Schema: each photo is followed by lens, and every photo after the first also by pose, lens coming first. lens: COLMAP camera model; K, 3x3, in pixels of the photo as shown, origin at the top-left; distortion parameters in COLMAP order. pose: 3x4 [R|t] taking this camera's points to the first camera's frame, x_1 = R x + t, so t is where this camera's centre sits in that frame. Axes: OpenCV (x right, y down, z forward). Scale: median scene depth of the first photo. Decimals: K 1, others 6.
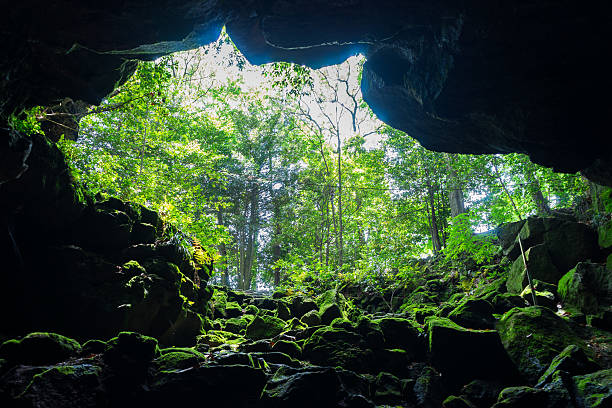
lens RADIAL K [[488.8, 0, 306.0], [0, 488.8, 204.0], [0, 0, 1]] dist [-0.058450, 0.059743]
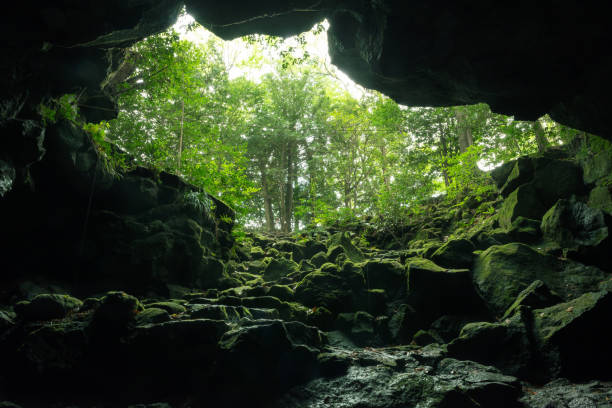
lens RADIAL K [[417.5, 0, 306.0], [0, 417.5, 204.0], [0, 0, 1]] dist [-0.060499, -0.001132]
pose [[0.993025, -0.053114, -0.105267, 0.119462], [0.065685, 0.990624, 0.119791, -0.019003], [0.097918, -0.125870, 0.987203, 0.054390]]
